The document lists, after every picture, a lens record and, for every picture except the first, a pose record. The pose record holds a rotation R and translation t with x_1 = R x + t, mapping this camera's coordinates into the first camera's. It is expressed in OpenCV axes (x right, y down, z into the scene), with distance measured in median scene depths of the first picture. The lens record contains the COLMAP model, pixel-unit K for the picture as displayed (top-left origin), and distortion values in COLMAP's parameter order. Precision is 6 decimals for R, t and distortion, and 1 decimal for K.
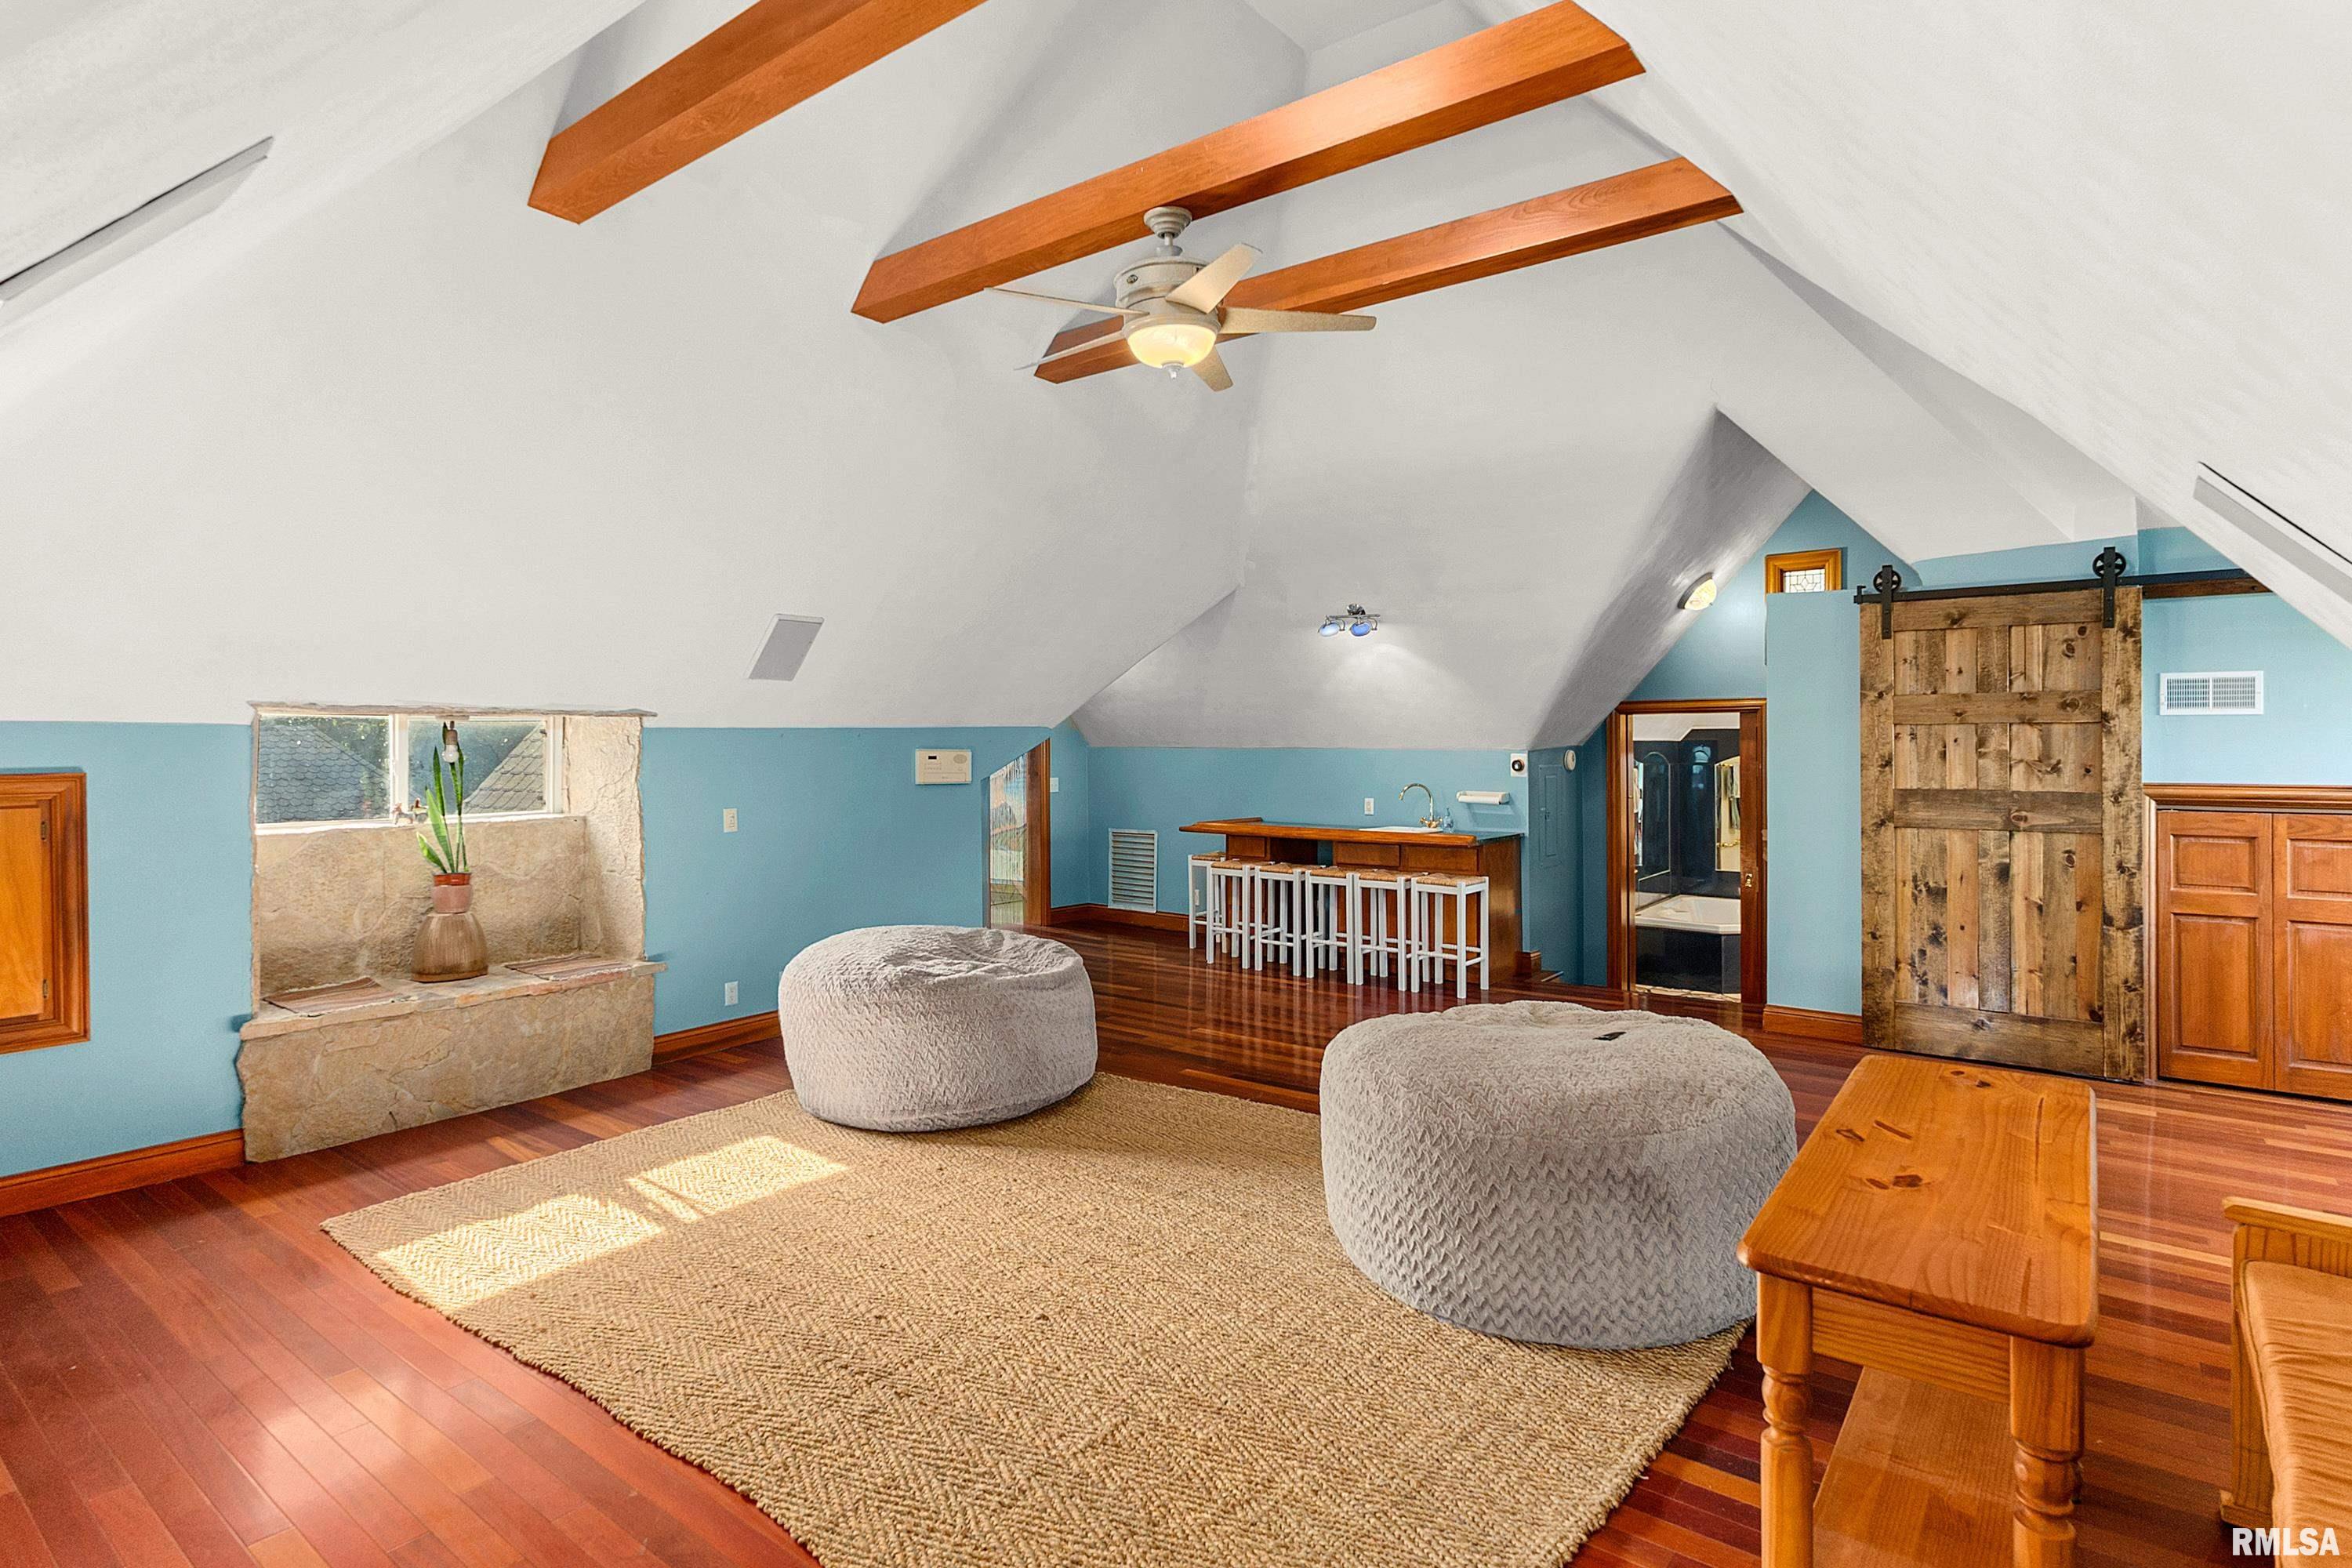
lens RADIAL K [[1162.0, 0, 1208.8], [0, 1162.0, 746.1], [0, 0, 1]] dist [-0.016331, 0.000009]
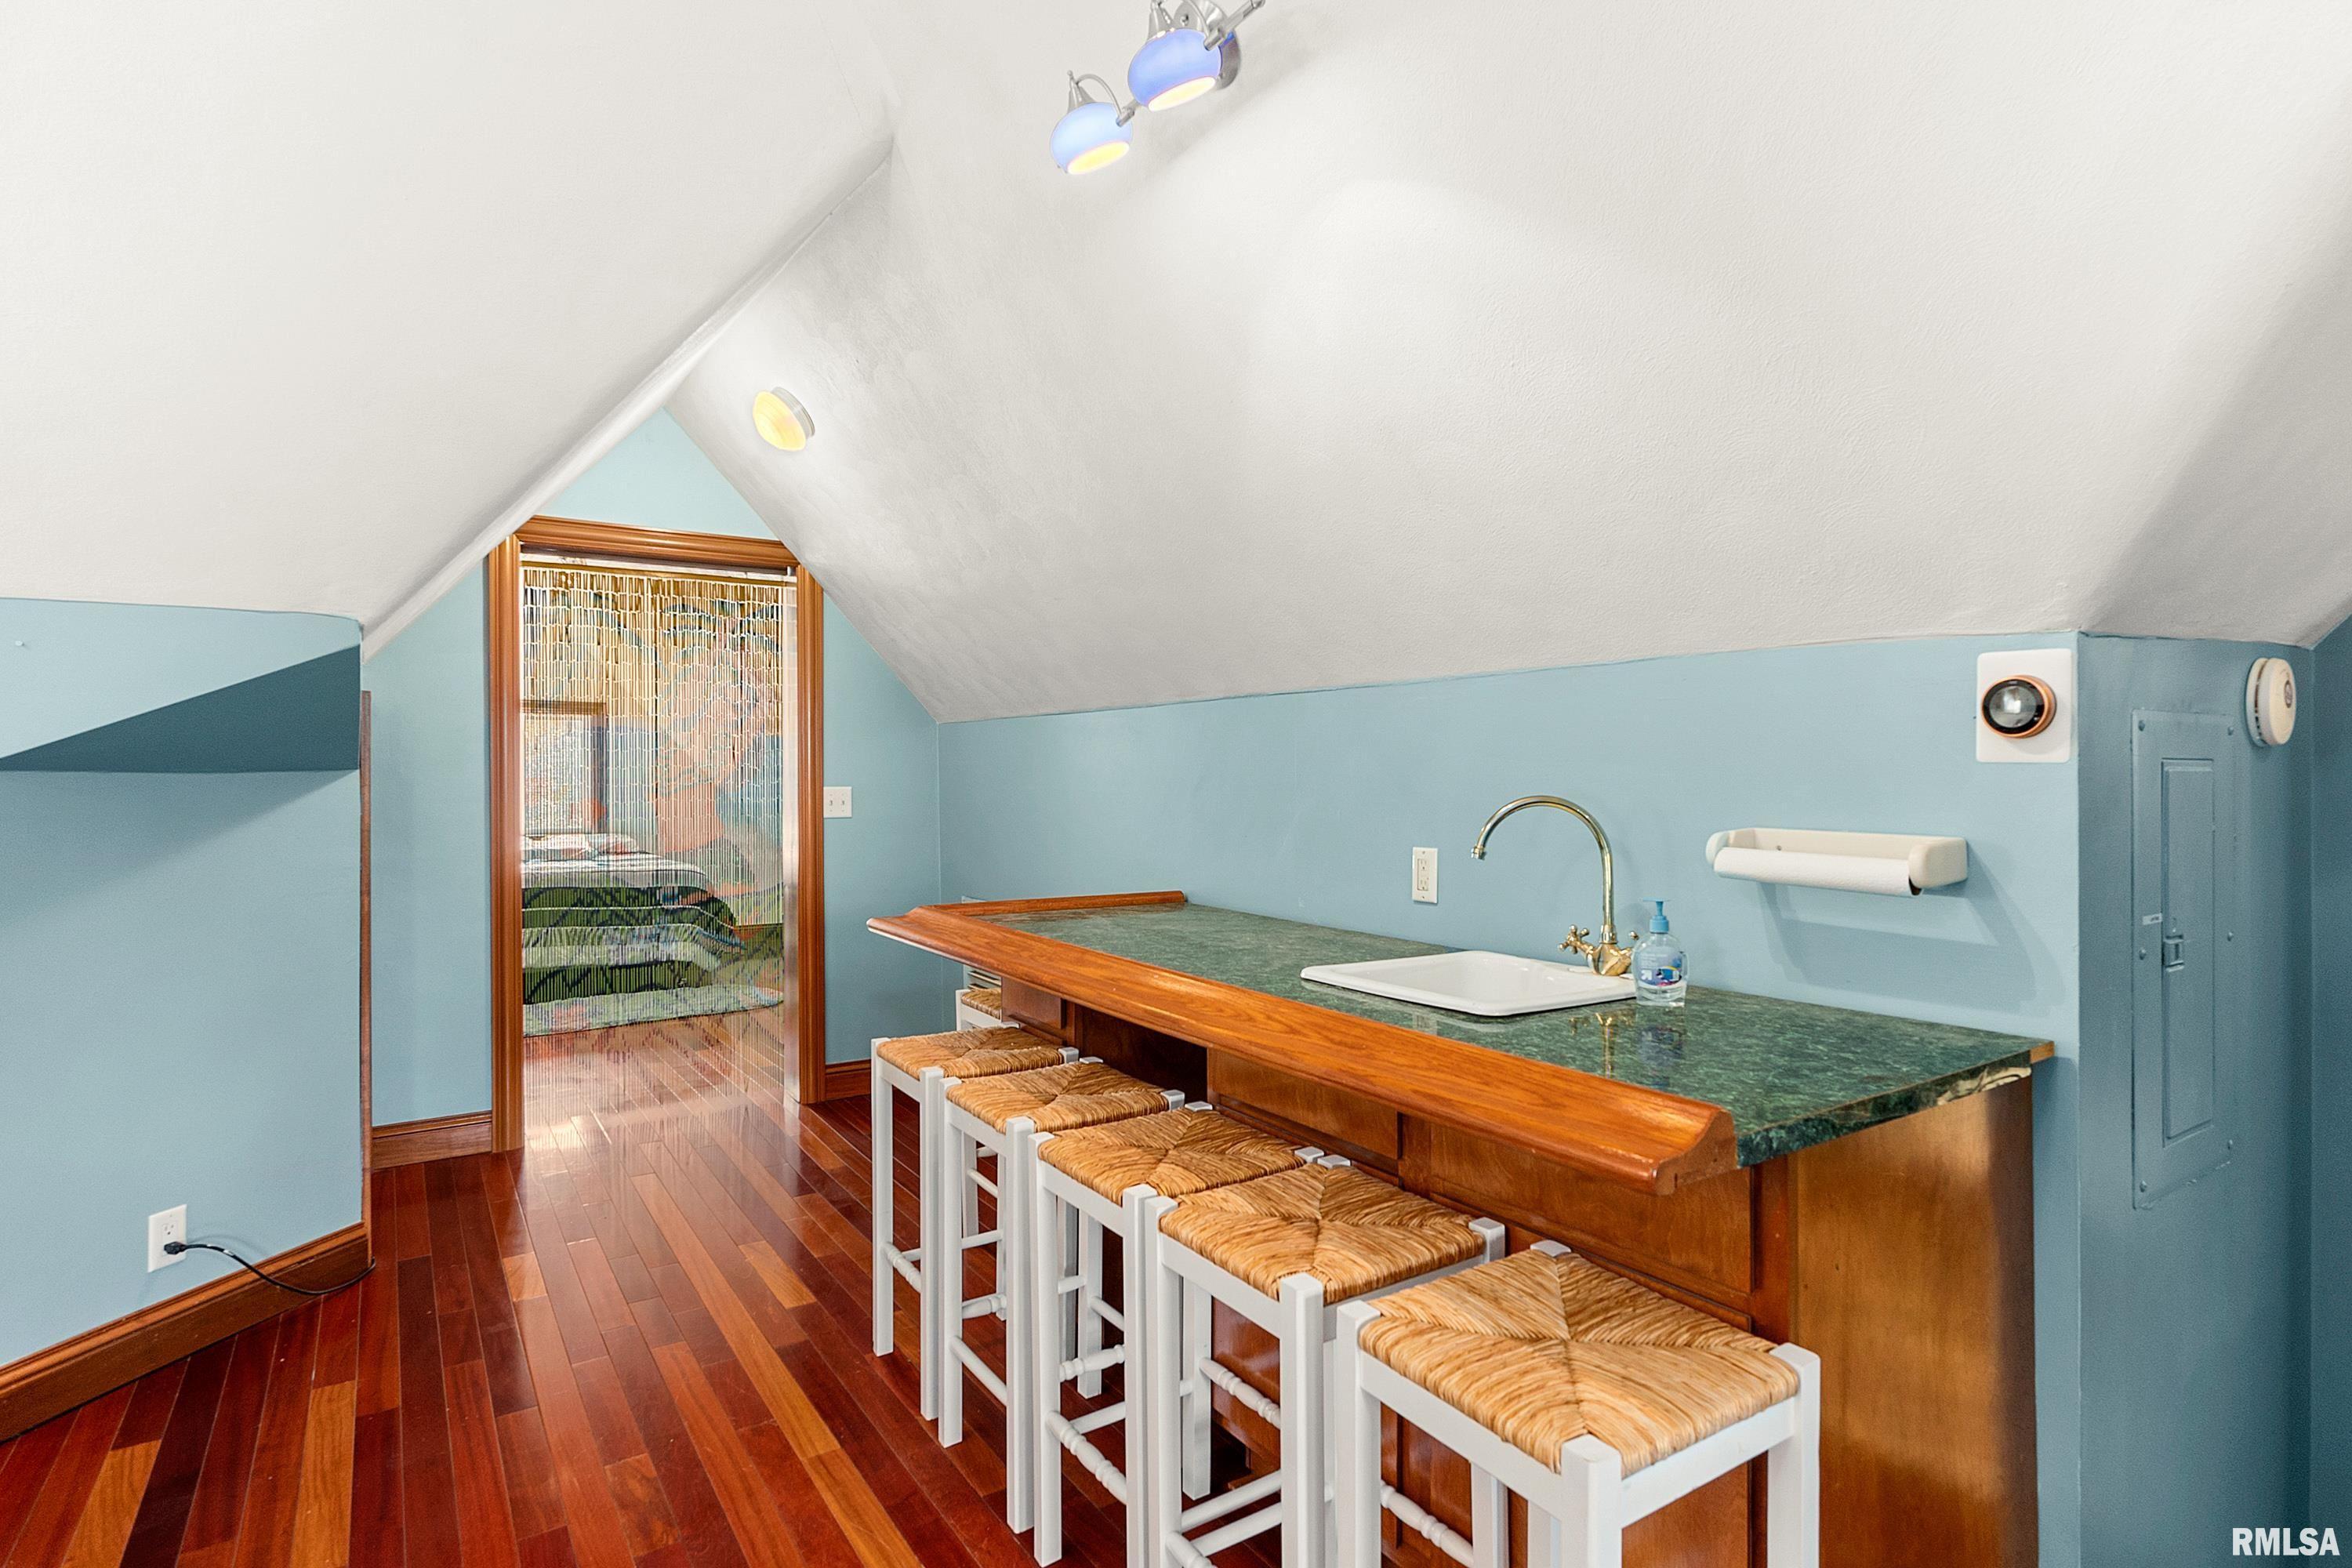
lens RADIAL K [[1159.8, 0, 1146.4], [0, 1159.8, 760.5], [0, 0, 1]] dist [-0.002622, -0.000053]
pose [[0.936994, -0.007838, -0.349257, 0.270526], [0.004745, 0.999942, -0.009710, 0.037997], [0.349312, 0.007441, 0.936977, 1.055239]]
